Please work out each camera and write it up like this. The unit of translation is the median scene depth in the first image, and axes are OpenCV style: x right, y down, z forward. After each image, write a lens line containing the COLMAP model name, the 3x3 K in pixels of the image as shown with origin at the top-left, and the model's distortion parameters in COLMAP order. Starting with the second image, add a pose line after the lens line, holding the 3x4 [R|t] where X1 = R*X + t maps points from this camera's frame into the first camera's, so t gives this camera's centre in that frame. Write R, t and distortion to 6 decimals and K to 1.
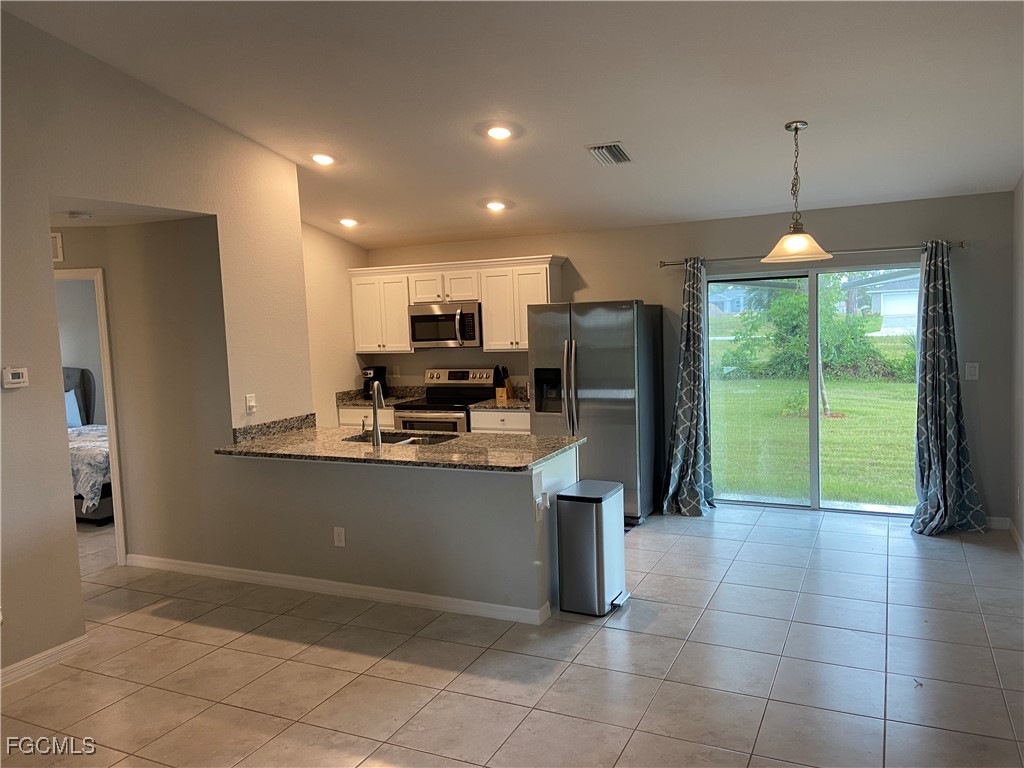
lens RADIAL K [[773.5, 0, 510.1], [0, 773.5, 375.3], [0, 0, 1]] dist [0.121229, -0.154642]
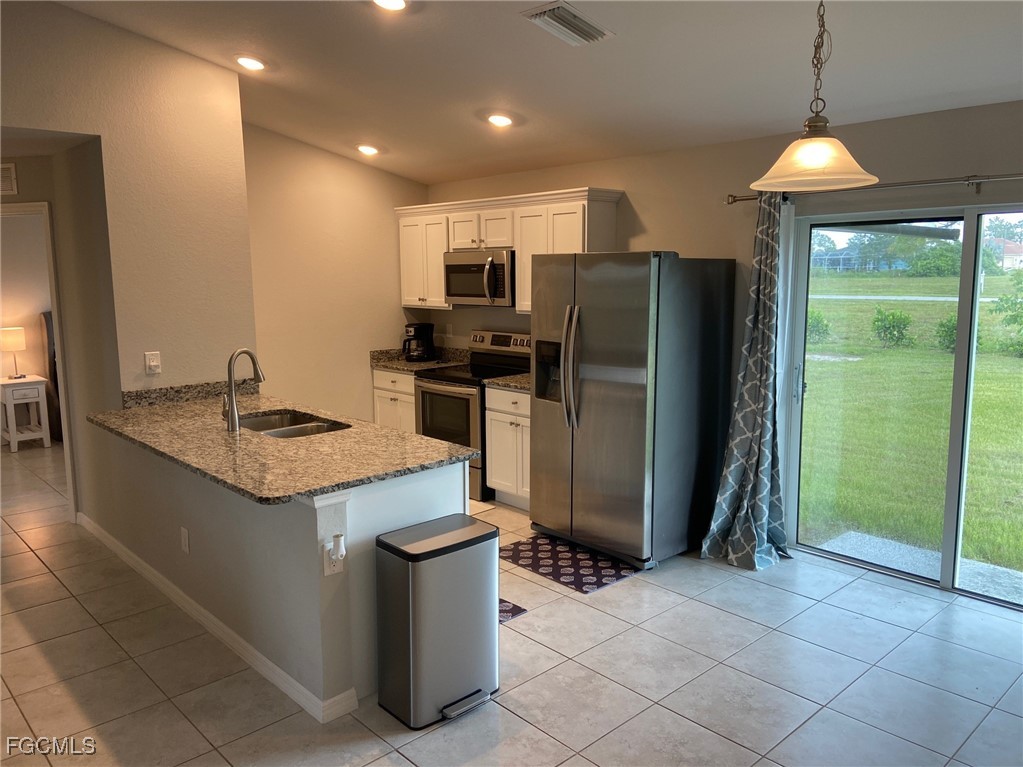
lens RADIAL K [[772.7, 0, 509.6], [0, 772.7, 374.8], [0, 0, 1]] dist [0.121229, -0.154642]
pose [[0.931025, 0.079952, -0.356089, 0.274080], [-0.056045, 0.995457, 0.076973, -0.031548], [0.360626, -0.051706, 0.931276, 0.286014]]
